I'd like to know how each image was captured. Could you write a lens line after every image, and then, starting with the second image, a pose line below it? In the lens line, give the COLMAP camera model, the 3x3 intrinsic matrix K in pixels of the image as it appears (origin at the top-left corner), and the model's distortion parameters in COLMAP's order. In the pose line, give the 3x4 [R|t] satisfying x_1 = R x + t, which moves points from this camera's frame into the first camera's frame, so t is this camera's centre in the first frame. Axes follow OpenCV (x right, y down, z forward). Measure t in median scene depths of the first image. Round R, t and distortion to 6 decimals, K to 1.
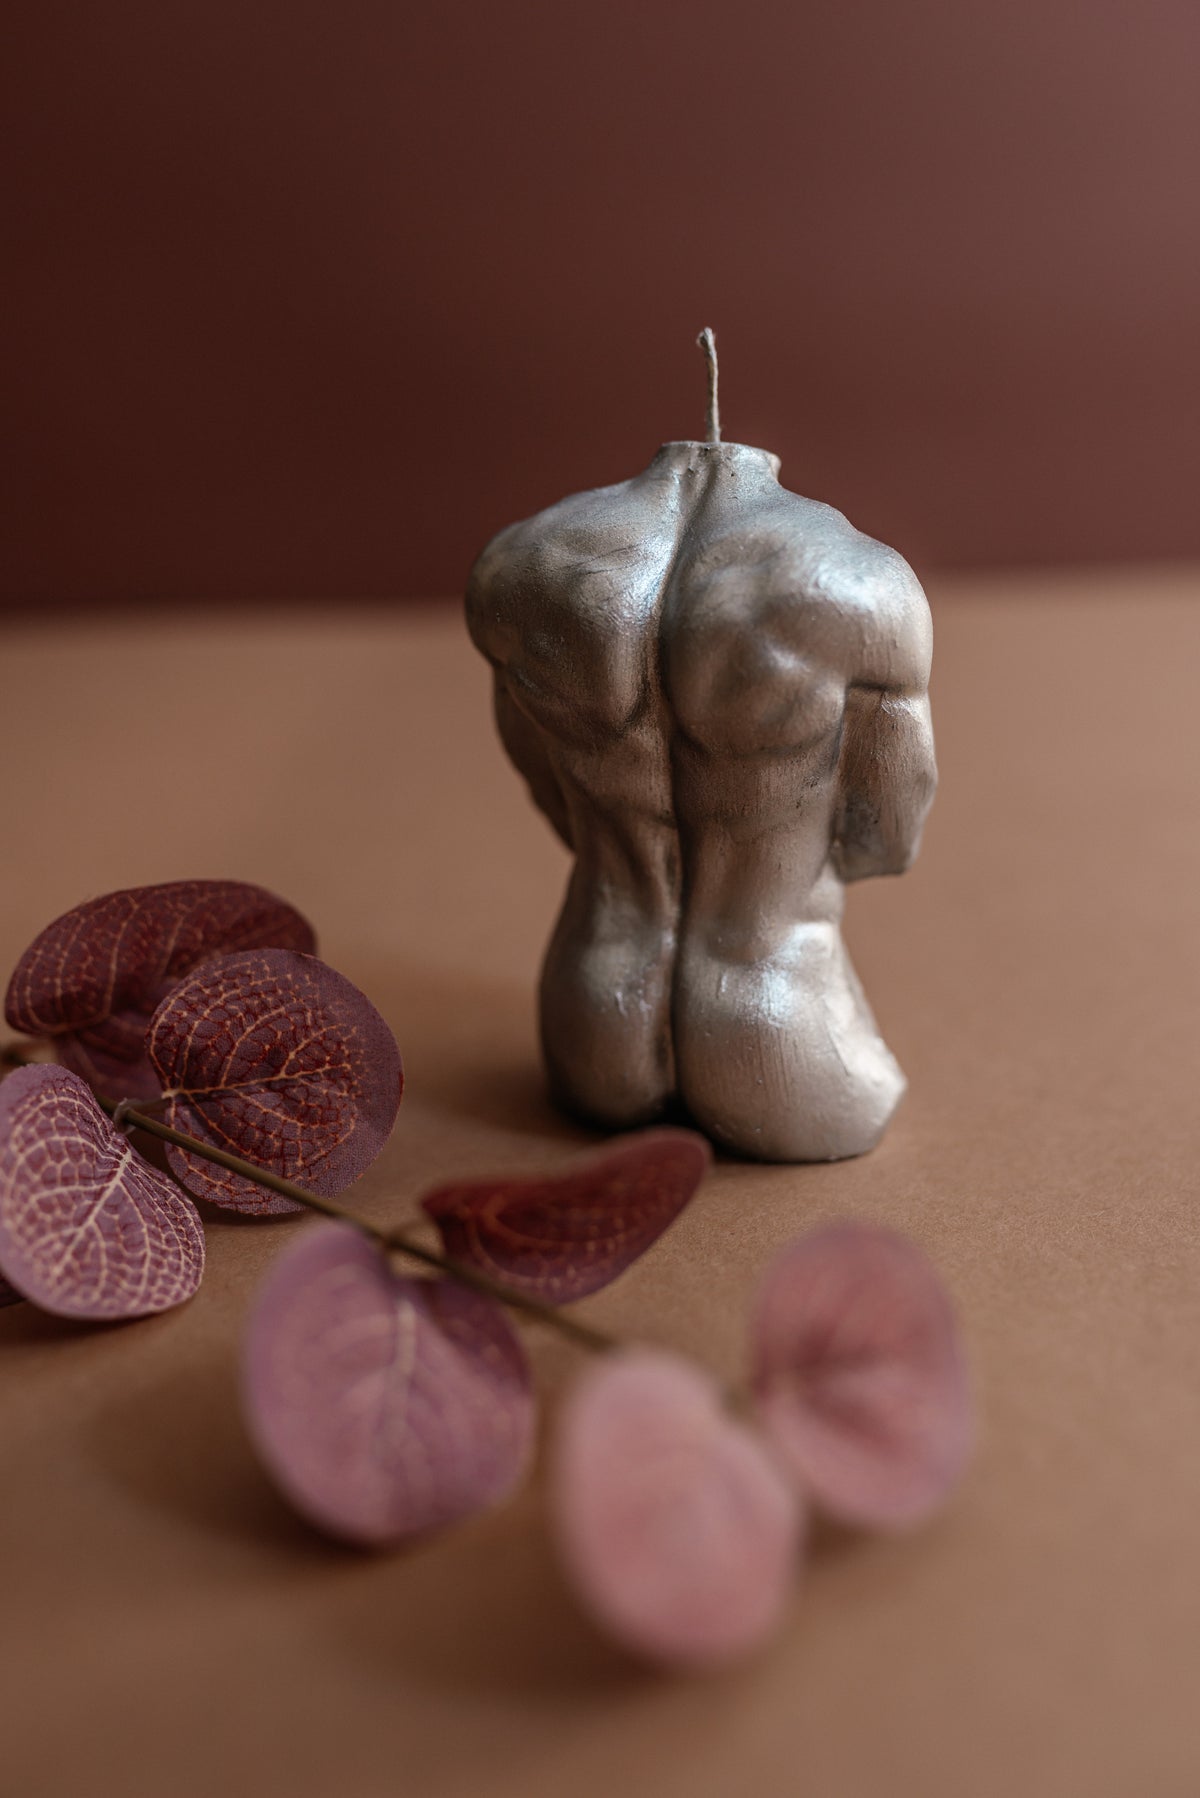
lens RADIAL K [[1924.1, 0, 600.0], [0, 1924.1, 899.0], [0, 0, 1]] dist [-0.049988, 0.004837]
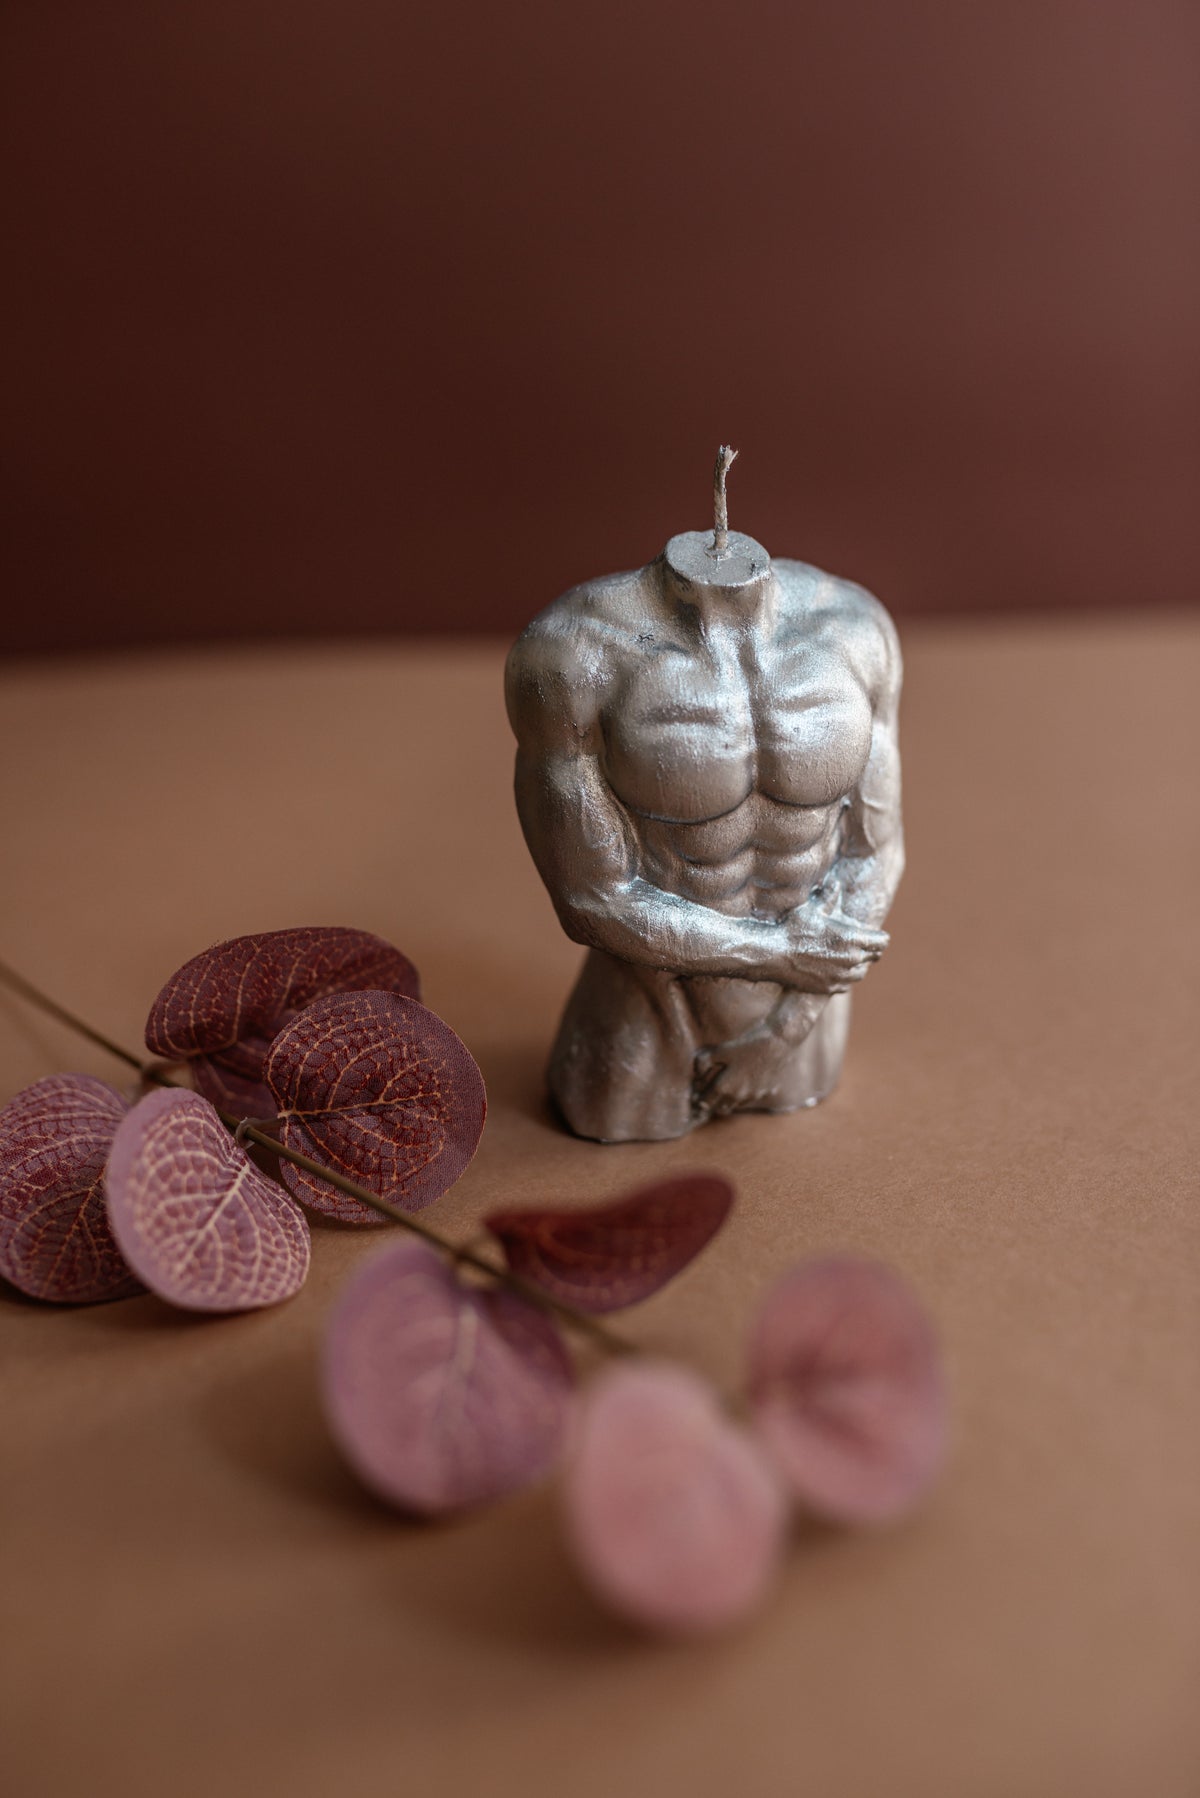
lens RADIAL K [[1924.1, 0, 600.0], [0, 1924.1, 899.0], [0, 0, 1]] dist [-0.049988, 0.004837]
pose [[0.995012, 0.018037, -0.098115, 0.077155], [-0.016803, 0.999769, 0.013392, -0.047657], [0.098334, -0.011677, 0.995085, -0.128791]]
